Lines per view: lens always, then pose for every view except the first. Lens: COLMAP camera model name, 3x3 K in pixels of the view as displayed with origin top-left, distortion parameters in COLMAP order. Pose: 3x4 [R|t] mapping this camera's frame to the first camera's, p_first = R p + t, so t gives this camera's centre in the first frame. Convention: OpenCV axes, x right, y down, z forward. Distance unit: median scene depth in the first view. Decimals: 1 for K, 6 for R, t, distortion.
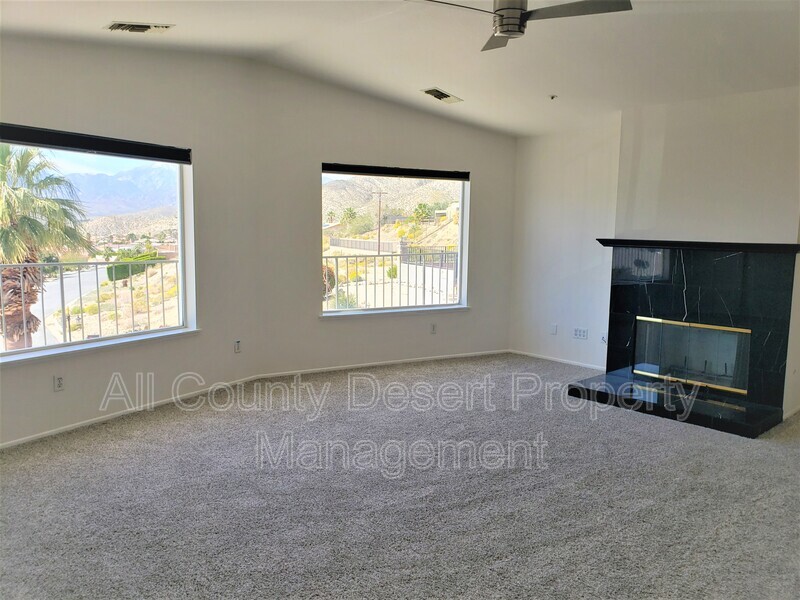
lens RADIAL K [[625.4, 0, 400.5], [0, 625.4, 300.7], [0, 0, 1]] dist [0.042538, -0.018290]
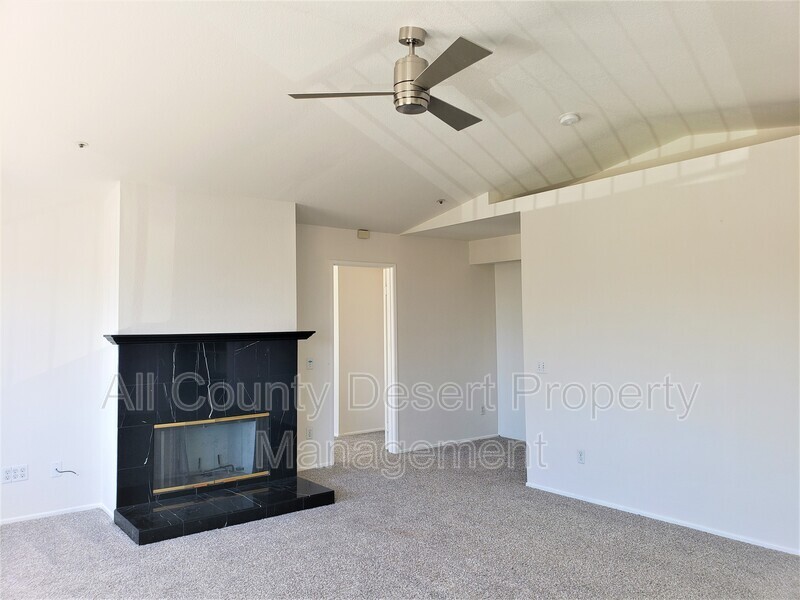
lens RADIAL K [[625.4, 0, 401.5], [0, 625.4, 300.8], [0, 0, 1]] dist [0.042538, -0.018290]
pose [[0.126707, 0.022900, 0.991676, -0.450373], [0.137212, 0.989718, -0.040387, -0.063718], [-0.982404, 0.141187, 0.122262, 0.578450]]
